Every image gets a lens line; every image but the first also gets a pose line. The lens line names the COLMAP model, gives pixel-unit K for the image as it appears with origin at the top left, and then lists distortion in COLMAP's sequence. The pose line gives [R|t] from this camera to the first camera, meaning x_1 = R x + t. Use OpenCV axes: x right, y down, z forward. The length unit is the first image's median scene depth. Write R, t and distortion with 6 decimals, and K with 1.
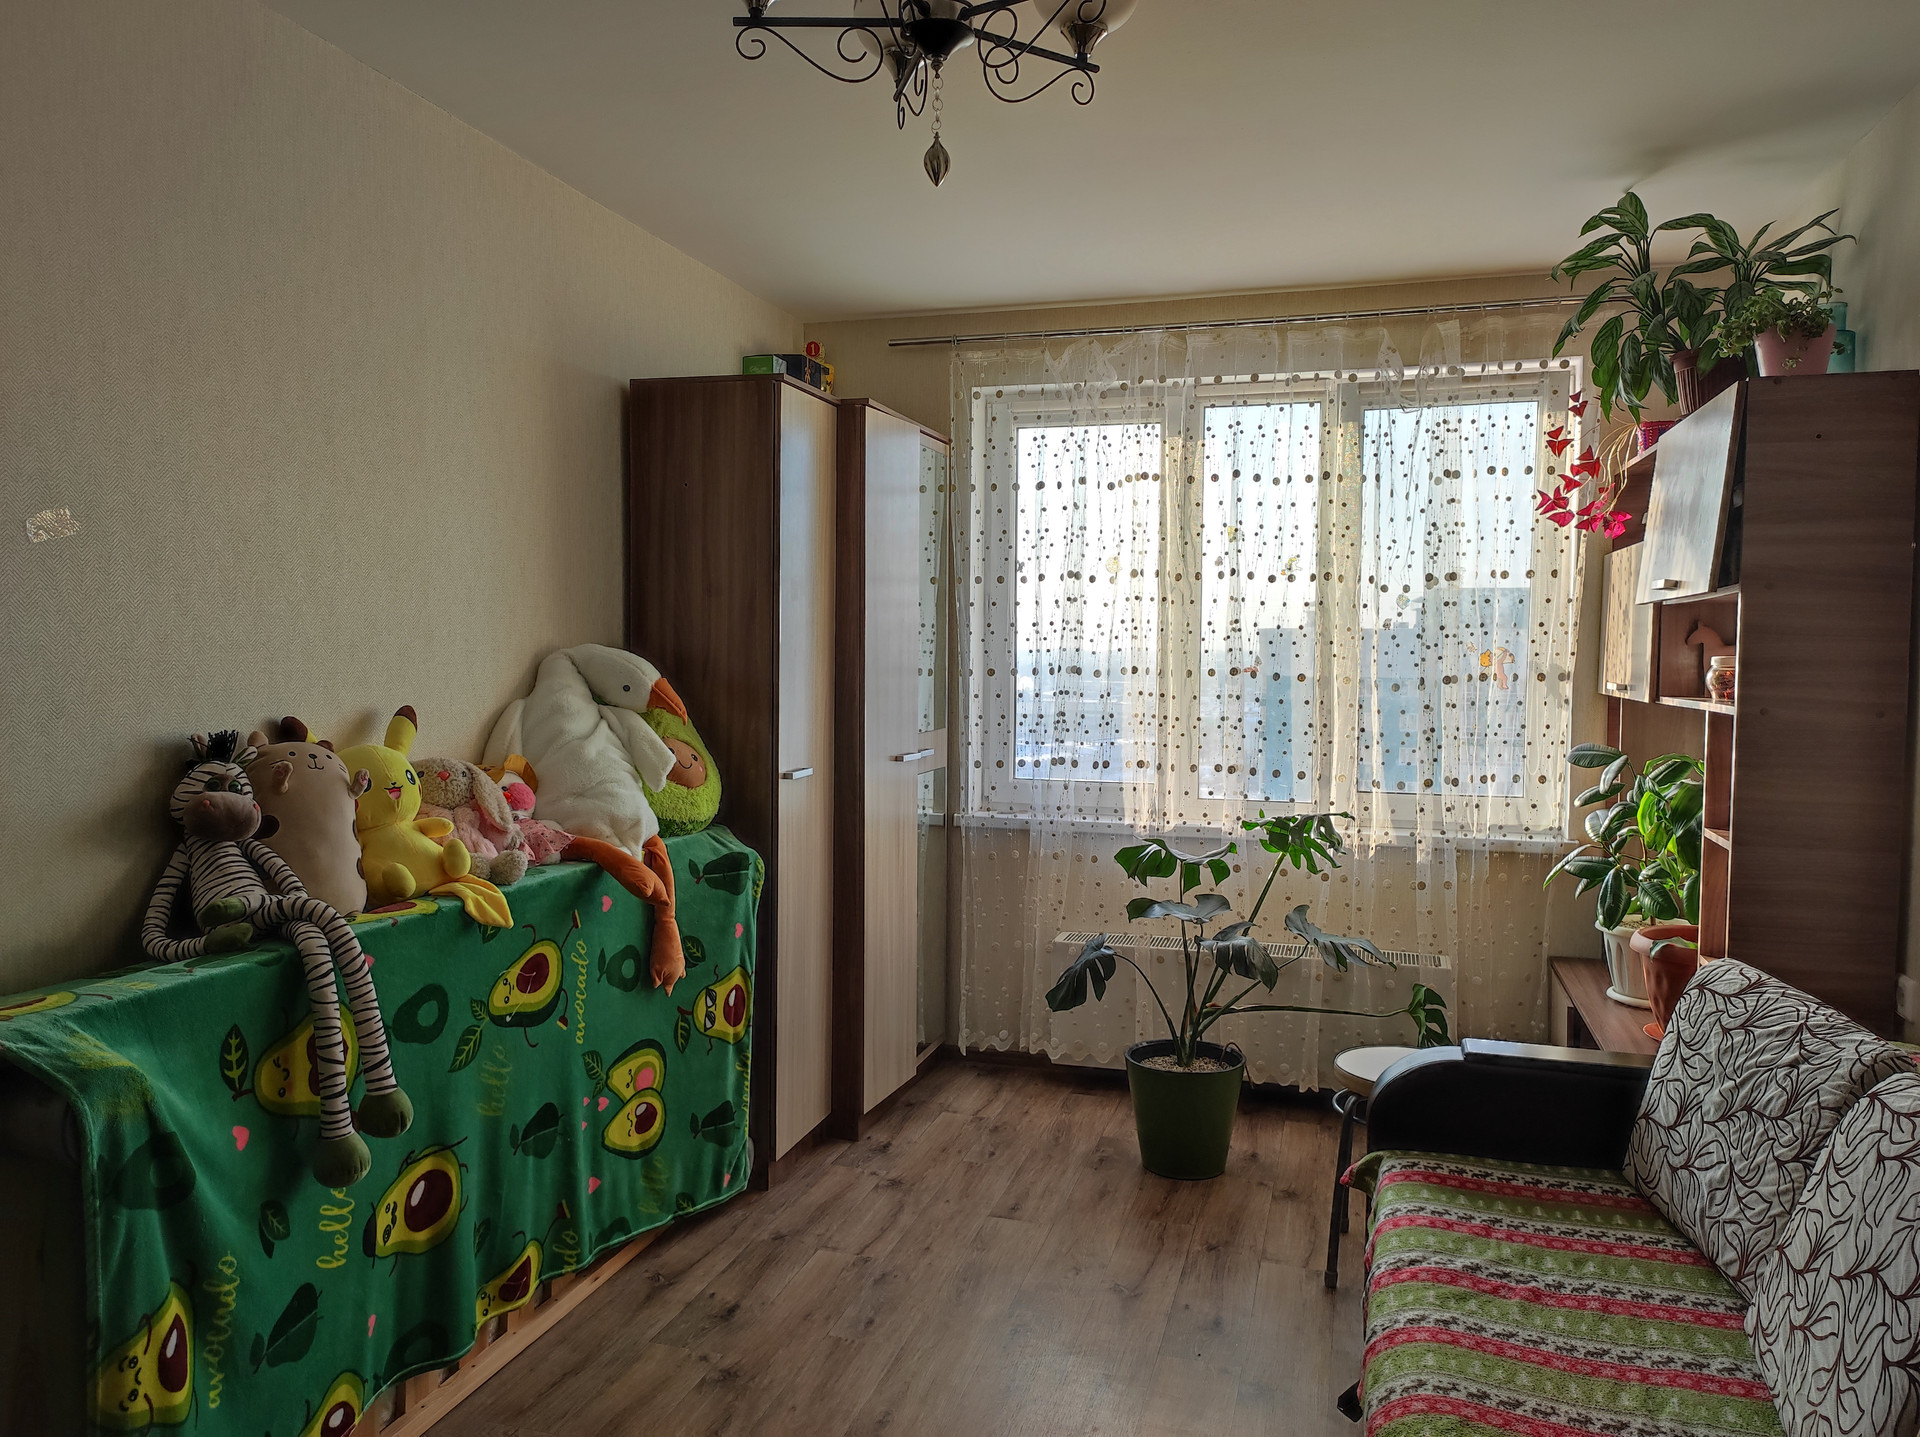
lens RADIAL K [[1409.4, 0, 958.9], [0, 1409.4, 715.3], [0, 0, 1]] dist [-0.001143, -0.005308]
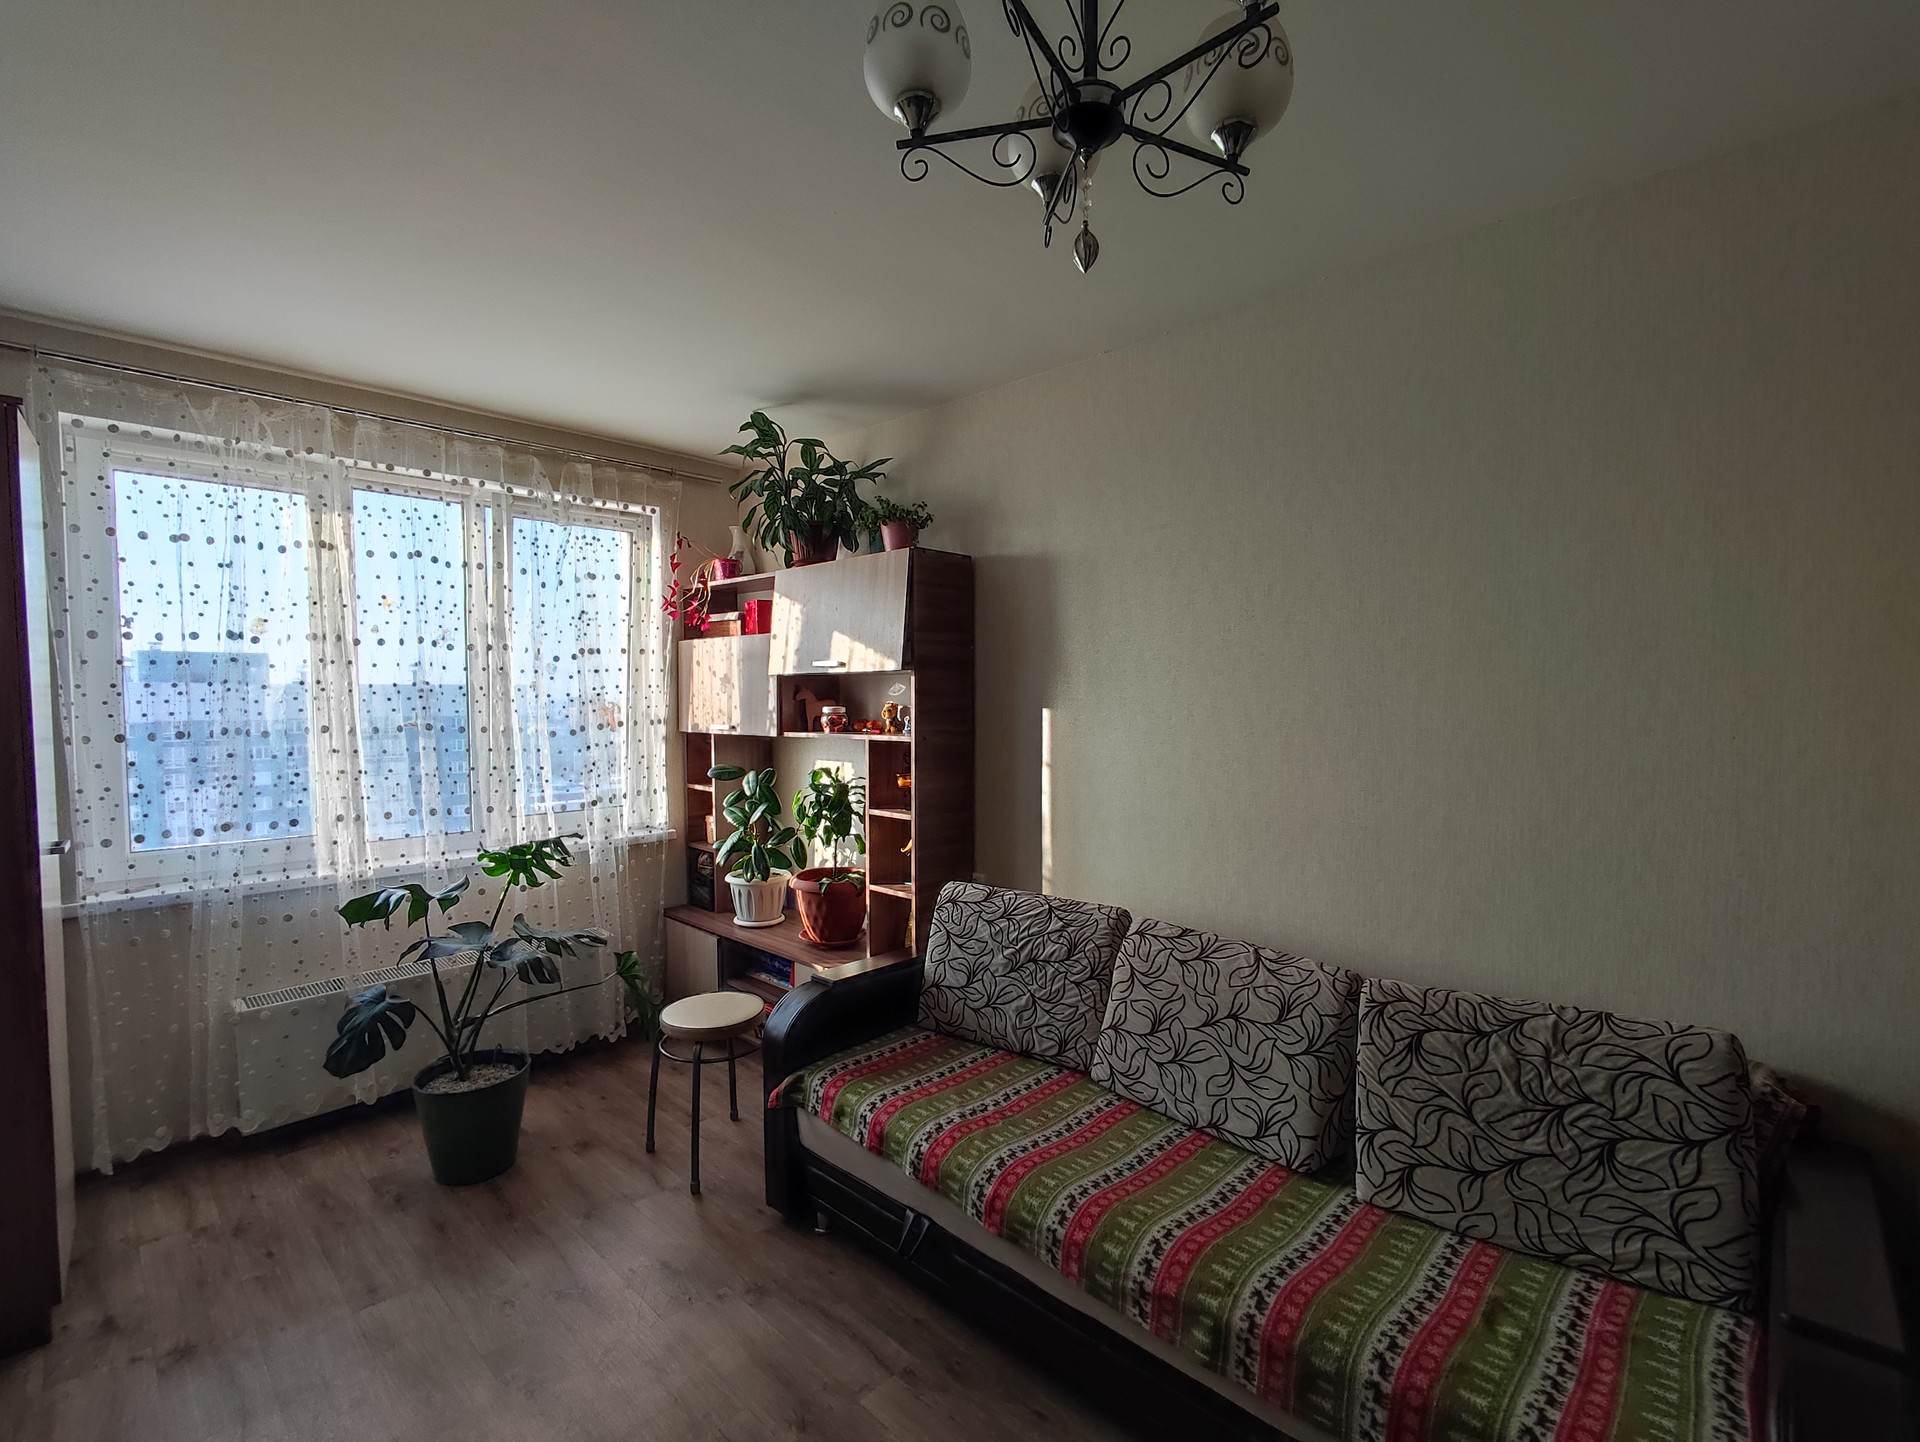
lens RADIAL K [[871.4, 0, 961.1], [0, 871.4, 731.0], [0, 0, 1]] dist [0.000442, -0.000815]
pose [[0.457476, -0.046285, 0.888016, -0.249807], [0.047877, 0.998478, 0.027378, -0.027505], [-0.887932, 0.029990, 0.458996, 0.300626]]
